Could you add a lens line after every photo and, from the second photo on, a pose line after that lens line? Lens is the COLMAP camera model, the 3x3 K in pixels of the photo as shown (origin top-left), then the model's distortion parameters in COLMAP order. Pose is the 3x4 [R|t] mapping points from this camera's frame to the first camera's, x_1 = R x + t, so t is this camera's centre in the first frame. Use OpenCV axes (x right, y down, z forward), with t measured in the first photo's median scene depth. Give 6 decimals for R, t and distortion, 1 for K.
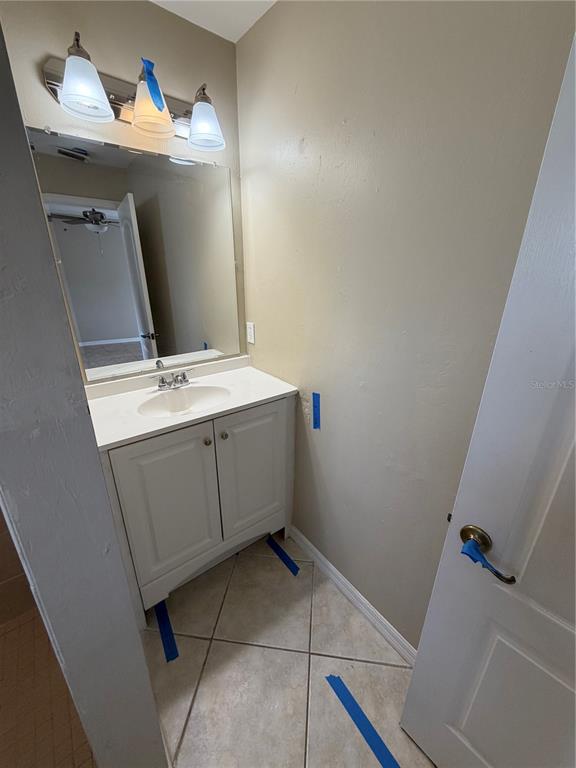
lens RADIAL K [[307.3, 0, 289.9], [0, 307.3, 384.2], [0, 0, 1]] dist [0.000094, 0.000844]
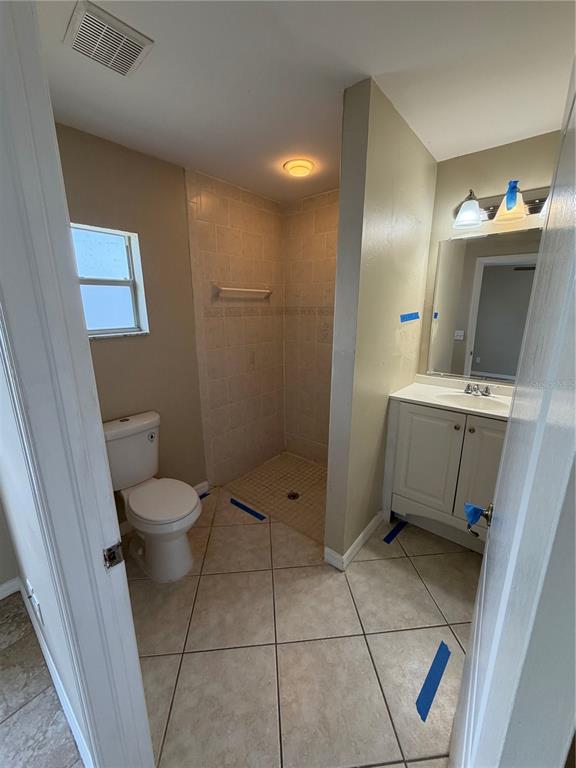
lens RADIAL K [[307.3, 0, 286.5], [0, 307.3, 383.9], [0, 0, 1]] dist [0.000094, 0.000844]
pose [[0.198069, 0.220451, -0.955076, 0.859350], [-0.337512, 0.930133, 0.144699, 0.061211], [0.920247, 0.293689, 0.258635, -0.139688]]
